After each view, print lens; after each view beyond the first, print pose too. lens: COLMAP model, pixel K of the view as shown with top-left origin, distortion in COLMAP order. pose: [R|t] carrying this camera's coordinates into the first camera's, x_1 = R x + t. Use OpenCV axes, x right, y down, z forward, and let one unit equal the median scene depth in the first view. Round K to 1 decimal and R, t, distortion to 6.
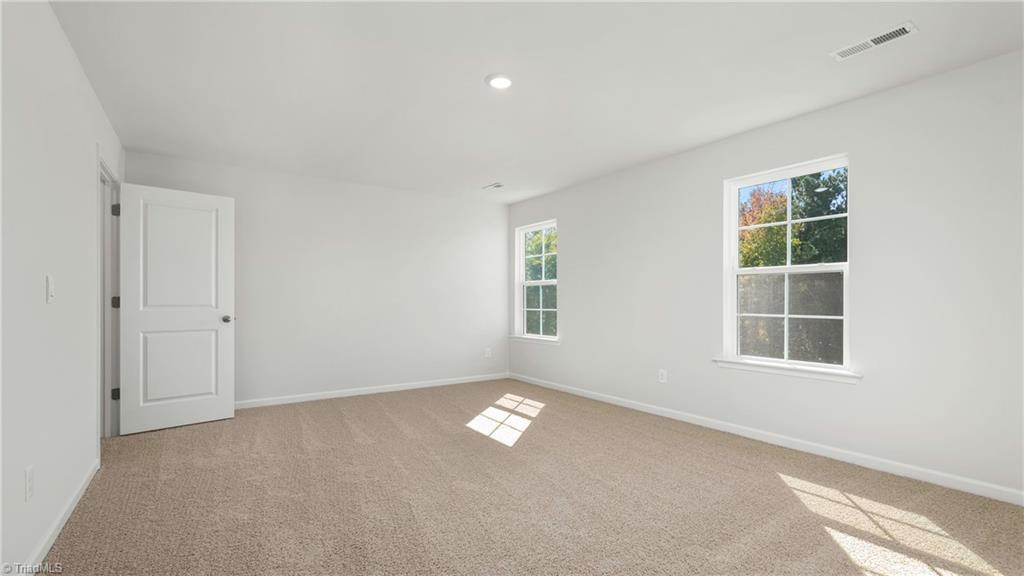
lens RADIAL K [[445.1, 0, 514.0], [0, 445.1, 299.6], [0, 0, 1]] dist [-0.000098, 0.000090]
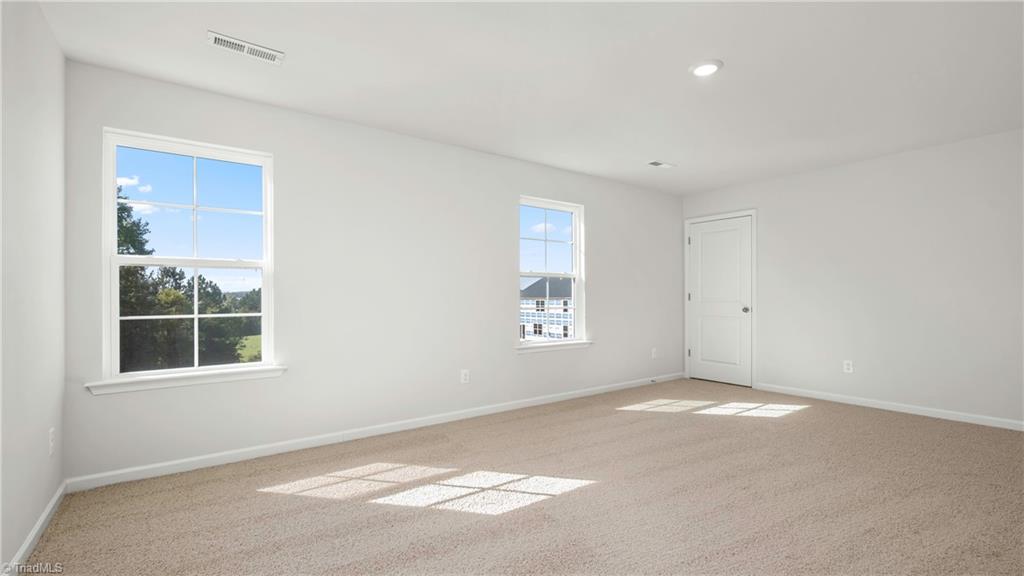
lens RADIAL K [[464.9, 0, 512.0], [0, 464.9, 288.0], [0, 0, 1]] dist [0.000178, 0.000074]
pose [[-0.016180, 0.015074, 0.999755, -0.418344], [0.007449, 0.999860, -0.014955, 0.001489], [-0.999841, 0.007205, -0.016290, 0.586652]]
